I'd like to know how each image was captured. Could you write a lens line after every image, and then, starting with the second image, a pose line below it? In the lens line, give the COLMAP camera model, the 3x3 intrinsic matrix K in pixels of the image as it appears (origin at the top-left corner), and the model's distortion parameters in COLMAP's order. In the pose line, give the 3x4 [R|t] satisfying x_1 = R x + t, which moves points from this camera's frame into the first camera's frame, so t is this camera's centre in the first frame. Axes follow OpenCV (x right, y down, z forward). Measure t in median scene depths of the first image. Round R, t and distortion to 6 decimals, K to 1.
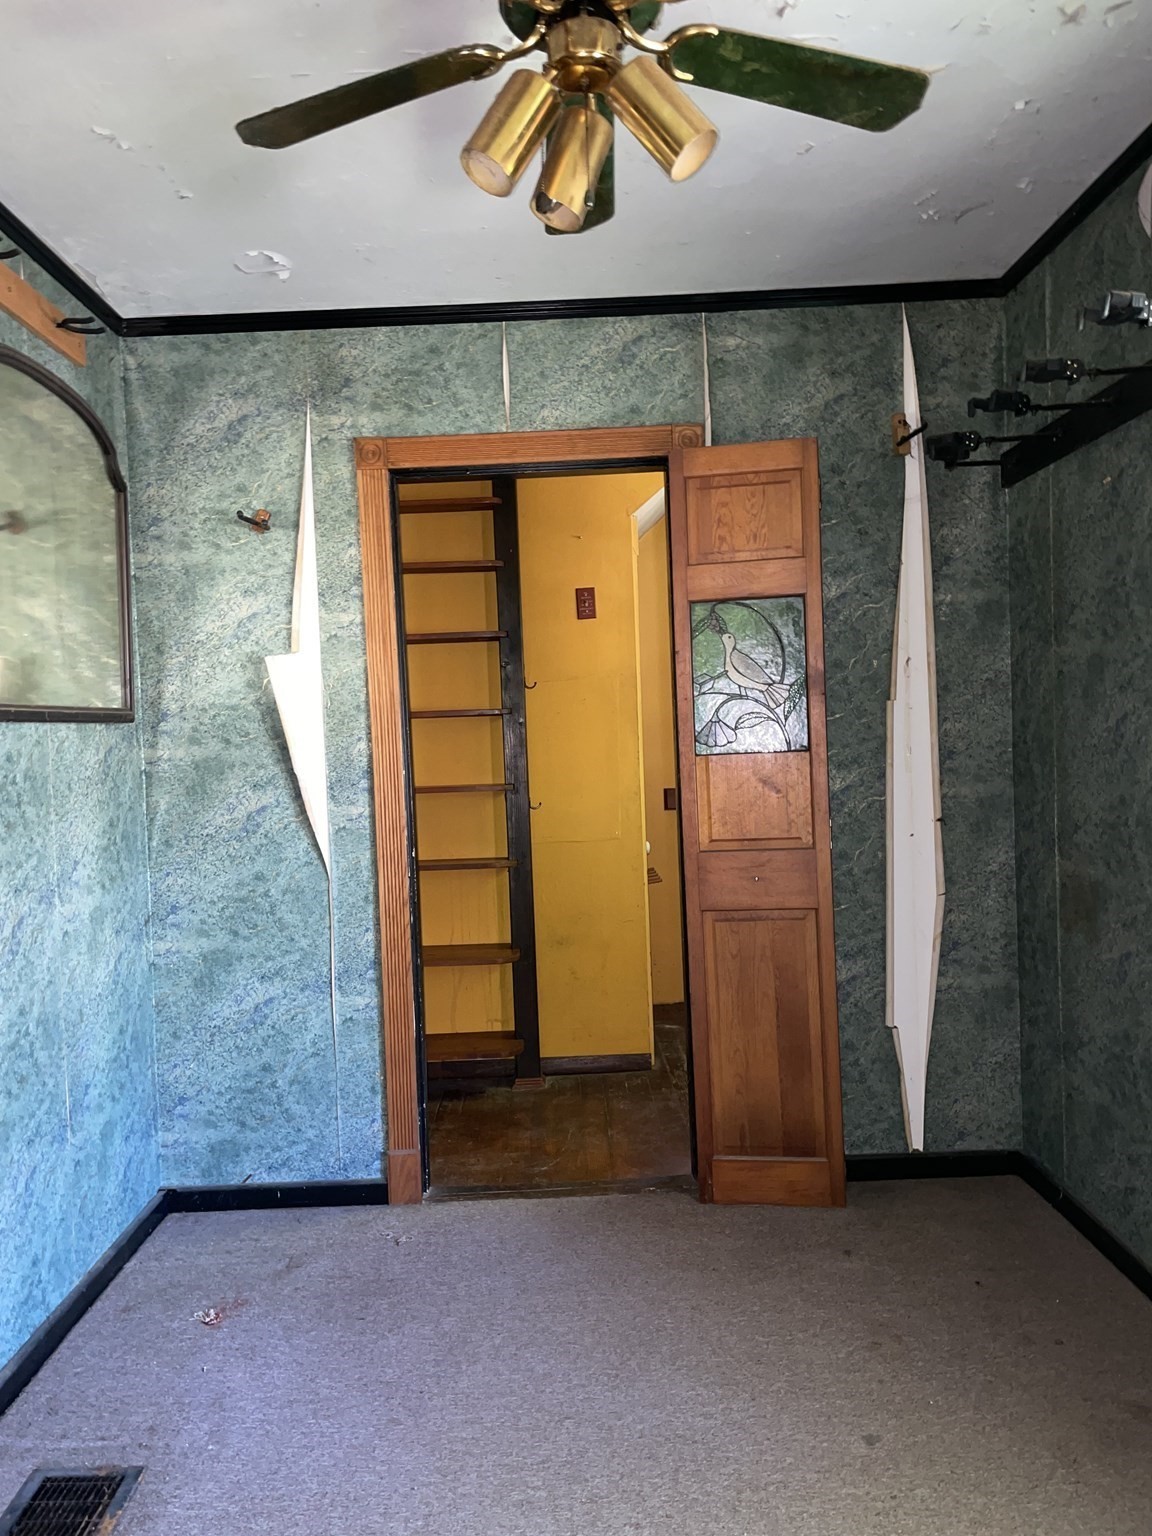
lens RADIAL K [[1168.8, 0, 581.2], [0, 1168.8, 776.8], [0, 0, 1]] dist [0.087922, -0.115296]
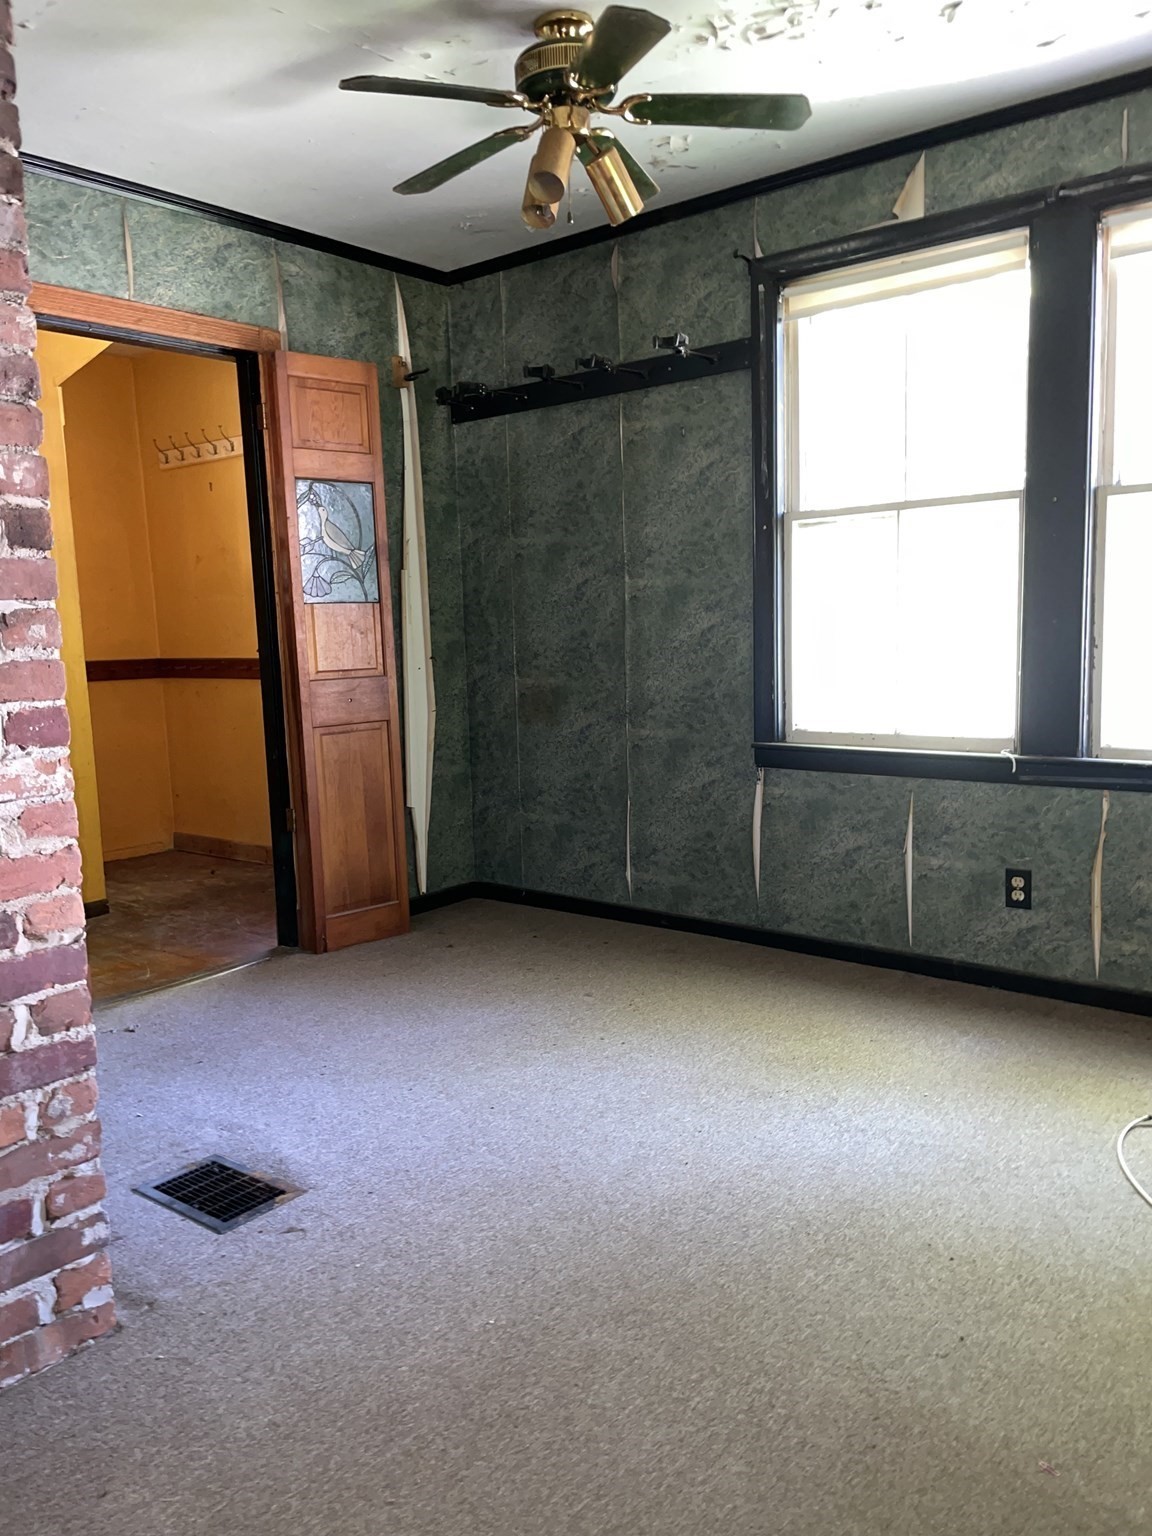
lens RADIAL K [[1168.8, 0, 575.2], [0, 1168.8, 774.2], [0, 0, 1]] dist [0.087922, -0.115296]
pose [[0.634258, -0.079366, 0.769037, -0.695252], [0.036100, 0.996672, 0.073085, 0.081629], [-0.772278, -0.018593, 0.635013, -0.028446]]
